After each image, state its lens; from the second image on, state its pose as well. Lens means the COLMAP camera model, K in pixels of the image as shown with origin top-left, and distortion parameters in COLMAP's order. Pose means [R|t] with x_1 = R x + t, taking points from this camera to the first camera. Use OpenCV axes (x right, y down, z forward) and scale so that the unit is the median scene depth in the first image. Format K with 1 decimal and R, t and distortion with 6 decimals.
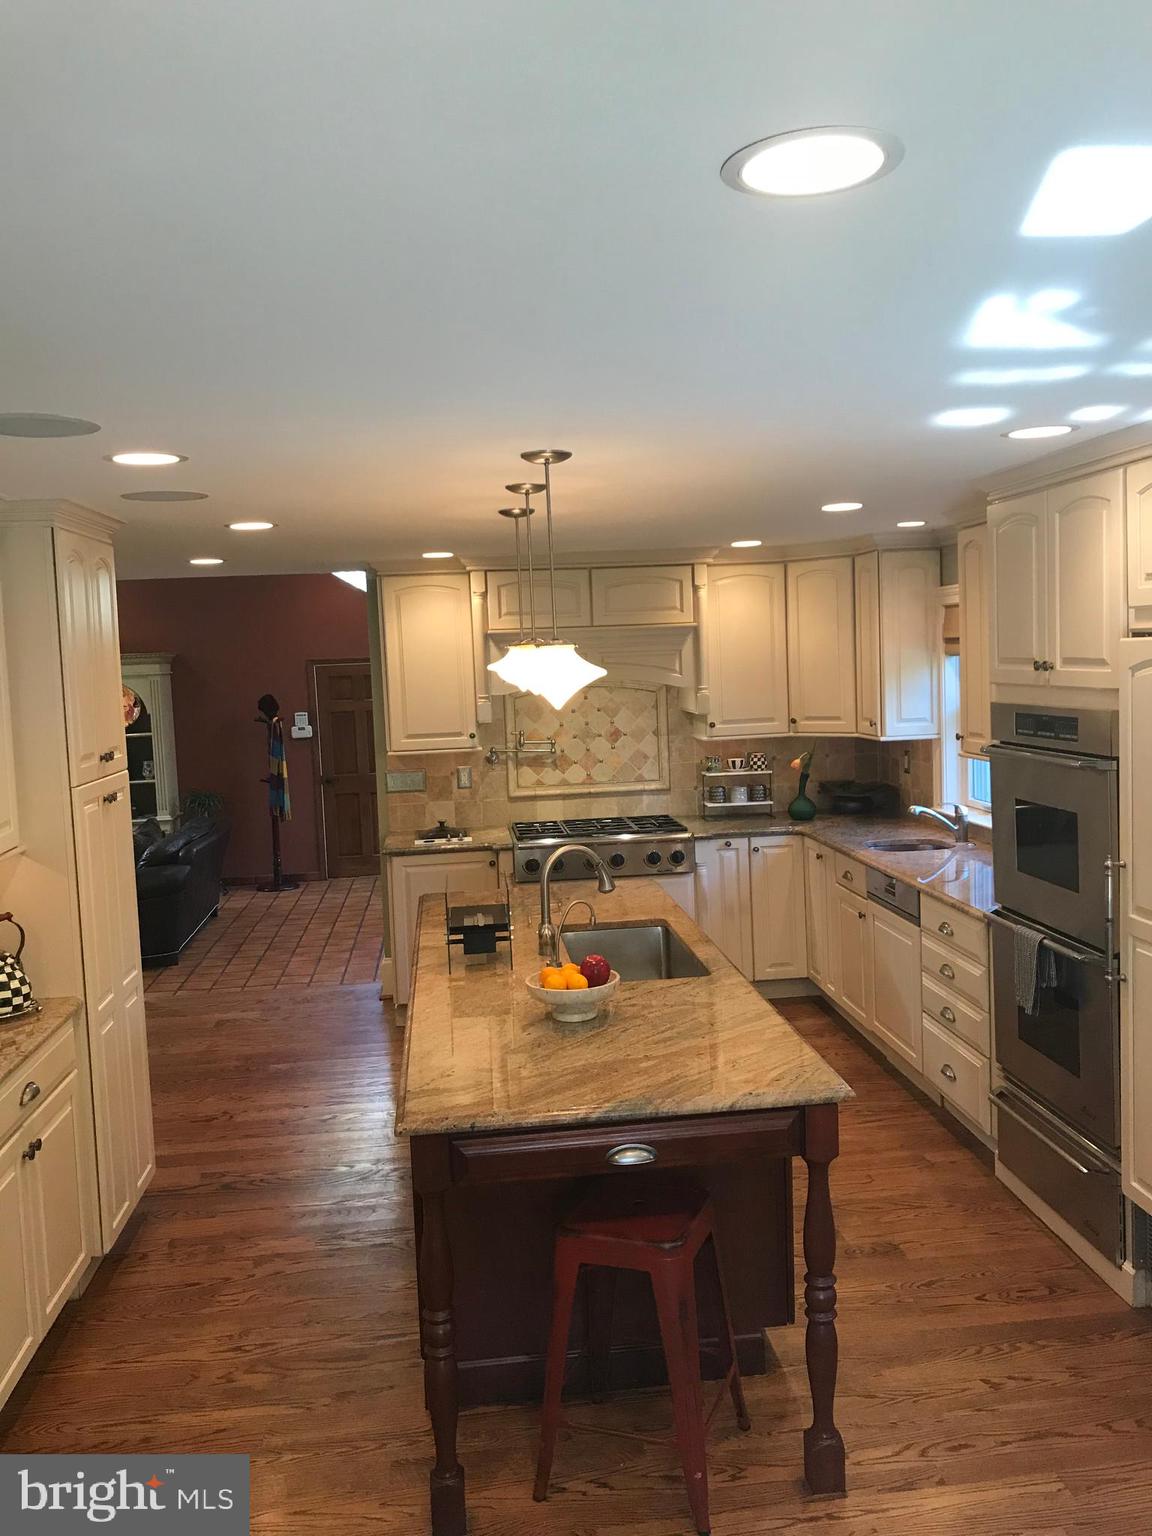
lens RADIAL K [[1260.1, 0, 580.5], [0, 1260.1, 766.4], [0, 0, 1]] dist [0.117591, -0.325330]
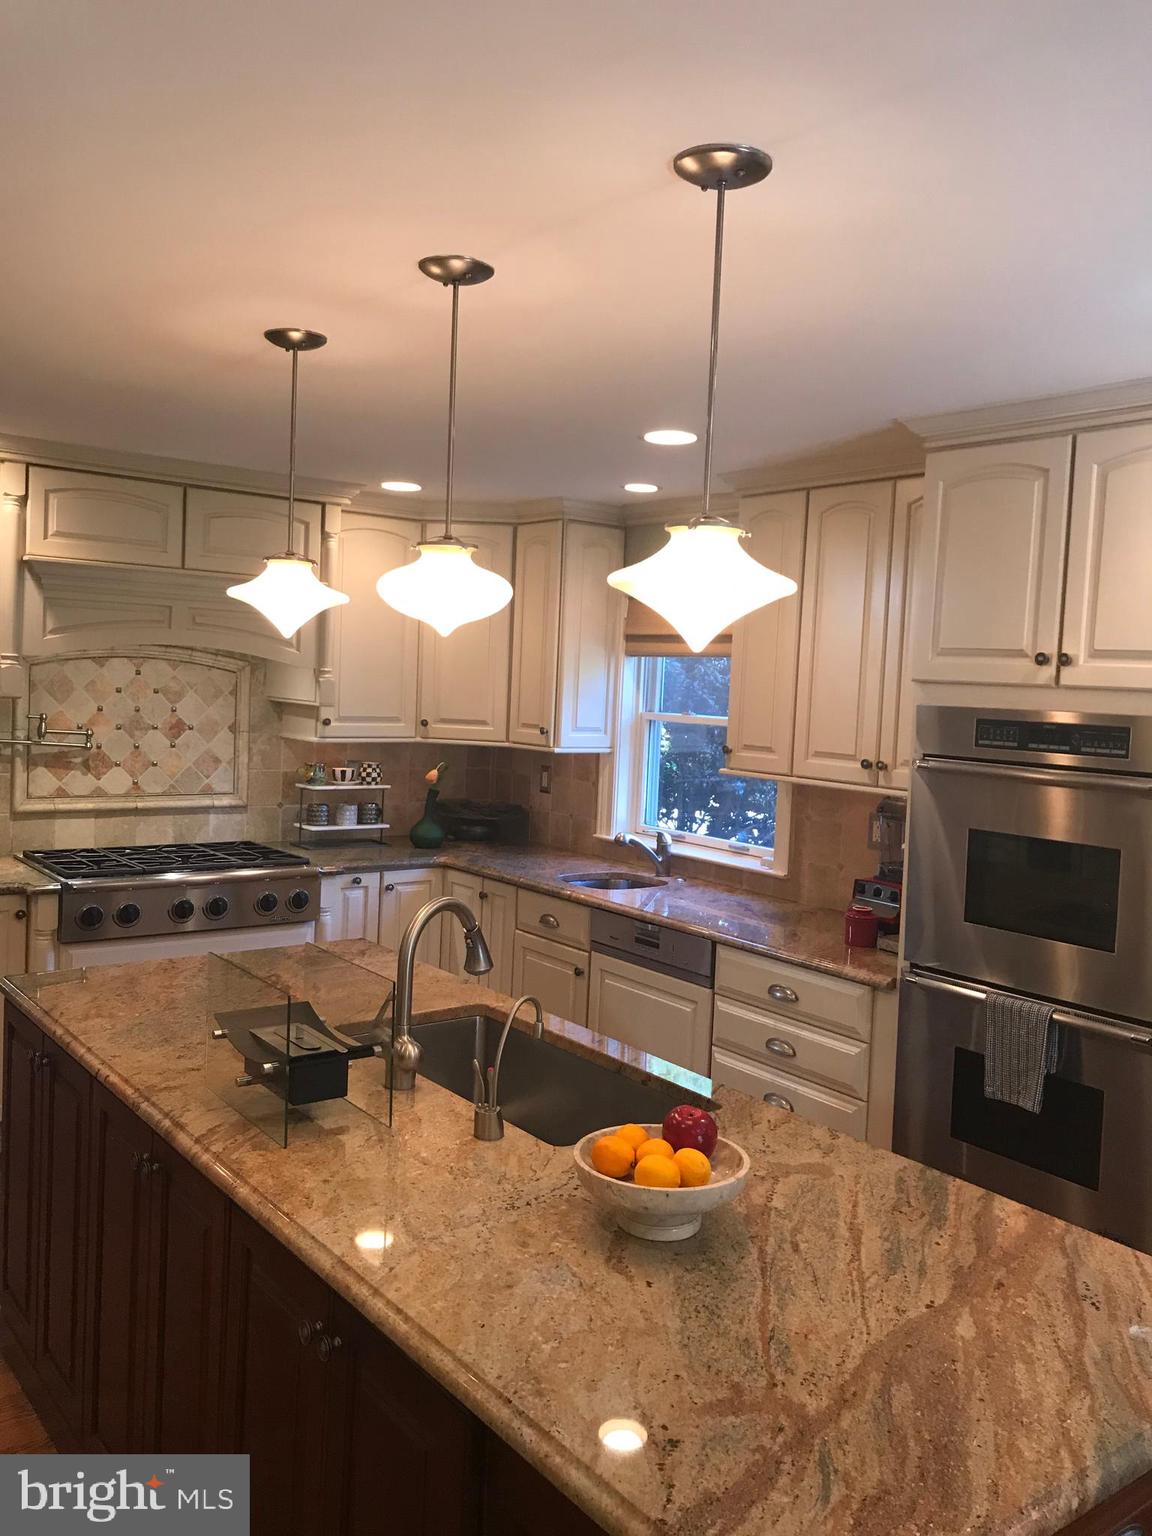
lens RADIAL K [[1260.1, 0, 580.5], [0, 1260.1, 766.4], [0, 0, 1]] dist [0.117591, -0.325330]
pose [[0.848473, 0.040634, 0.527677, -0.169896], [-0.031292, 0.999156, -0.026624, 0.009379], [-0.528313, 0.006077, 0.849028, 0.289092]]
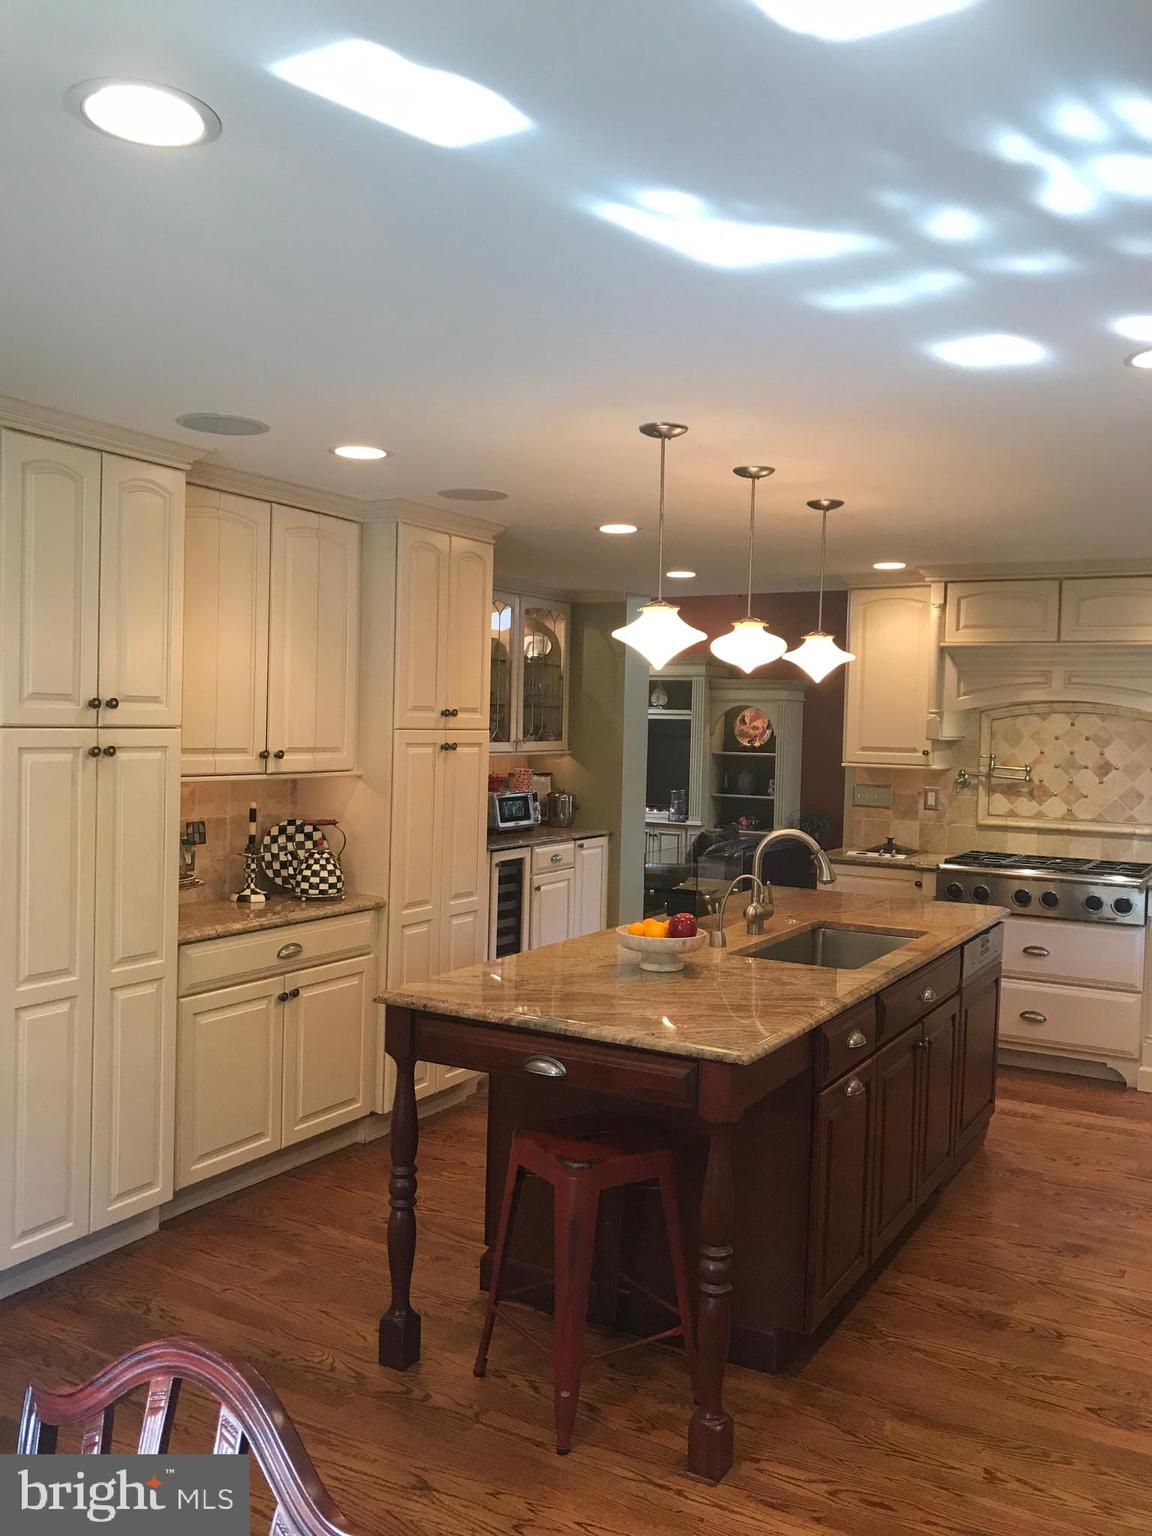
lens RADIAL K [[1260.1, 0, 580.5], [0, 1260.1, 766.4], [0, 0, 1]] dist [0.117591, -0.325330]
pose [[0.805027, 0.082235, -0.587510, 0.277877], [-0.110710, 0.993773, -0.012598, 0.028087], [0.582816, 0.075185, 0.809119, 0.060104]]
